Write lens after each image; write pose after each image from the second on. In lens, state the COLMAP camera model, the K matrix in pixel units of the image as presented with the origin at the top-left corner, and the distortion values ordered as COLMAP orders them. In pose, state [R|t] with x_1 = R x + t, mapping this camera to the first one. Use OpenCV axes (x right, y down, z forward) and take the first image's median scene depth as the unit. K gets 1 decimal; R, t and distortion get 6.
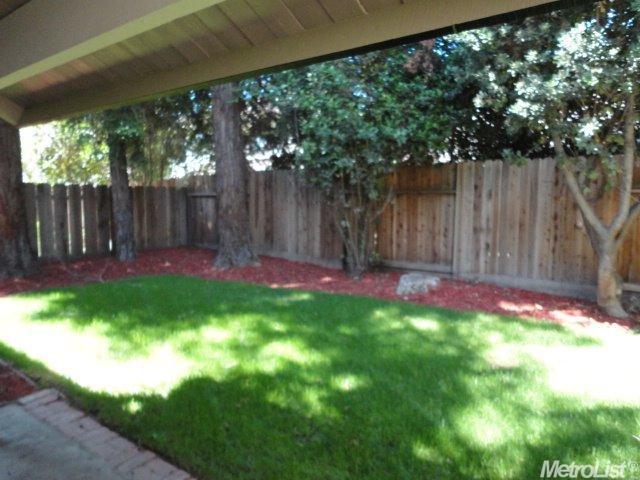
lens RADIAL K [[465.6, 0, 317.9], [0, 465.6, 236.0], [0, 0, 1]] dist [-0.001069, 0.005256]
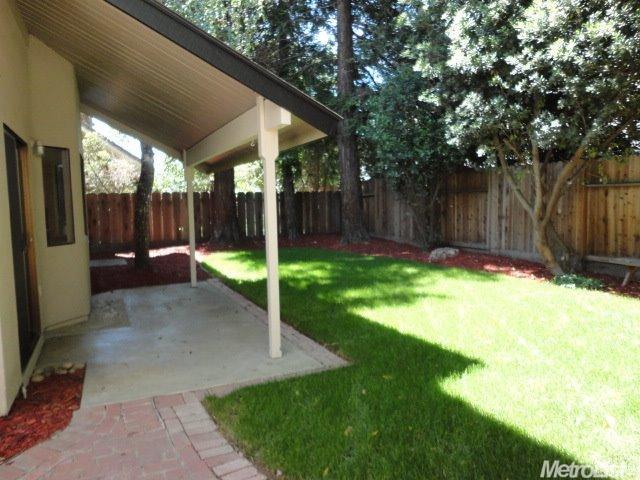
lens RADIAL K [[465.6, 0, 317.9], [0, 465.6, 236.0], [0, 0, 1]] dist [-0.001069, 0.005256]
pose [[0.886629, 0.012393, -0.462315, 0.491817], [-0.012222, 0.999920, 0.003365, 0.042867], [0.462320, 0.002667, 0.886709, -0.450942]]
